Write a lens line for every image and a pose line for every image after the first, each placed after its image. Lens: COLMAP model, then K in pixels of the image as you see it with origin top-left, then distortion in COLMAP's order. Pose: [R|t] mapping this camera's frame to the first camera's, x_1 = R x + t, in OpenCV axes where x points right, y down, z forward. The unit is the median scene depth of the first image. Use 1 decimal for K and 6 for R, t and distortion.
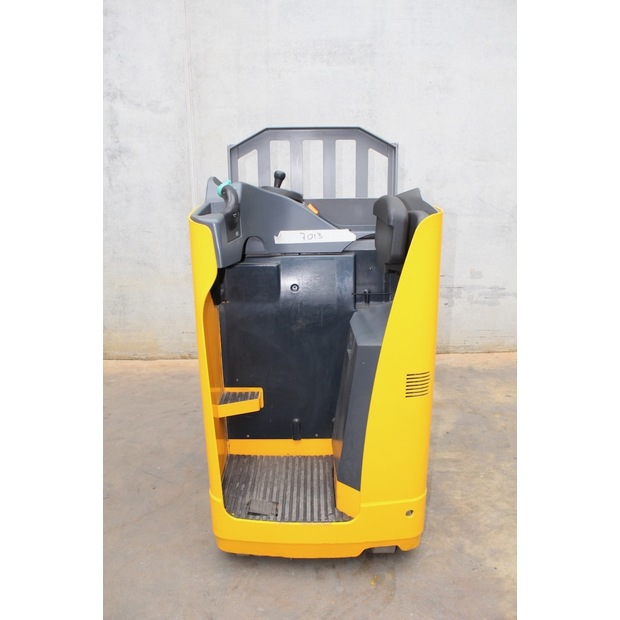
lens RADIAL K [[508.8, 0, 308.4], [0, 508.8, 314.9], [0, 0, 1]] dist [-0.158021, 0.137778]
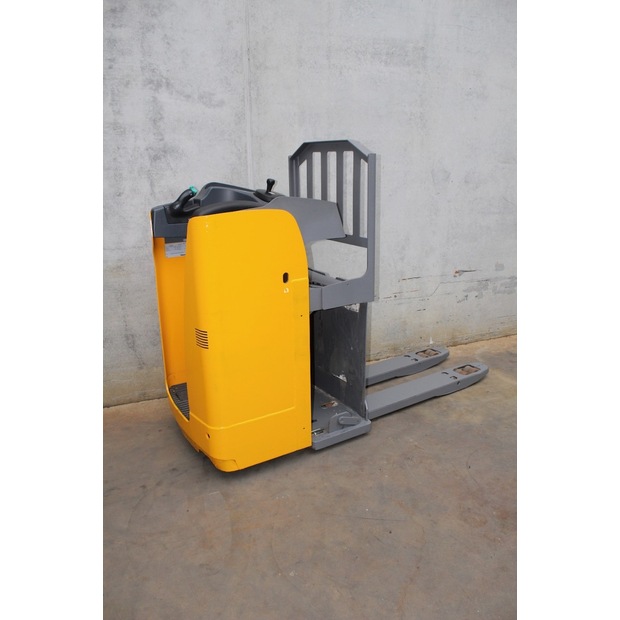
lens RADIAL K [[508.8, 0, 309.7], [0, 508.8, 317.3], [0, 0, 1]] dist [-0.158021, 0.137778]
pose [[0.932870, -0.109214, 0.343259, -0.486156], [0.101727, 0.994016, 0.039804, -0.063170], [-0.345552, -0.002214, 0.938397, 0.133168]]
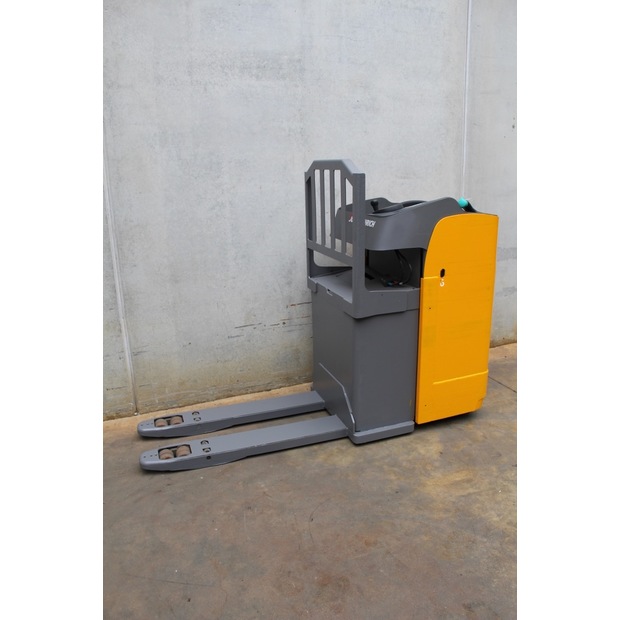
lens RADIAL K [[508.8, 0, 306.4], [0, 508.8, 317.5], [0, 0, 1]] dist [-0.158021, 0.137778]
pose [[0.930924, -0.112794, 0.347358, -0.242512], [0.112939, 0.993403, 0.019900, -0.072710], [-0.347311, 0.020705, 0.937522, 0.111732]]
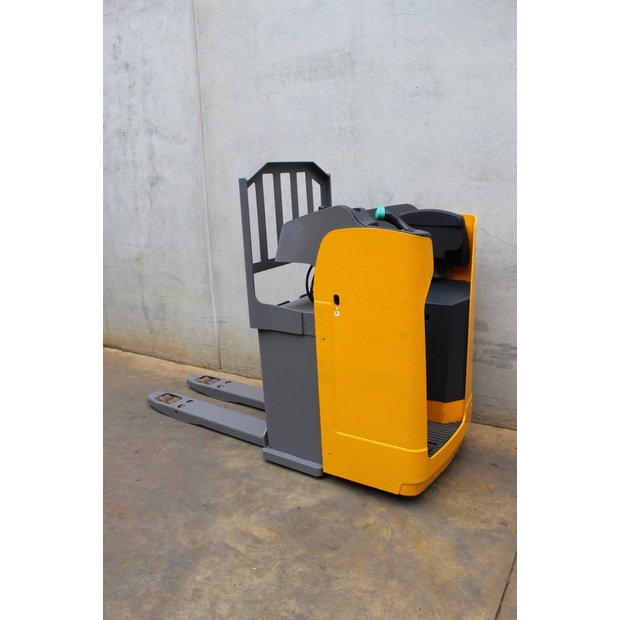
lens RADIAL K [[508.8, 0, 309.4], [0, 508.8, 316.8], [0, 0, 1]] dist [-0.158021, 0.137778]
pose [[0.846979, 0.119078, -0.518119, 0.568146], [-0.118024, 0.992389, 0.035142, -0.100210], [0.518360, 0.031386, 0.854586, 0.215677]]
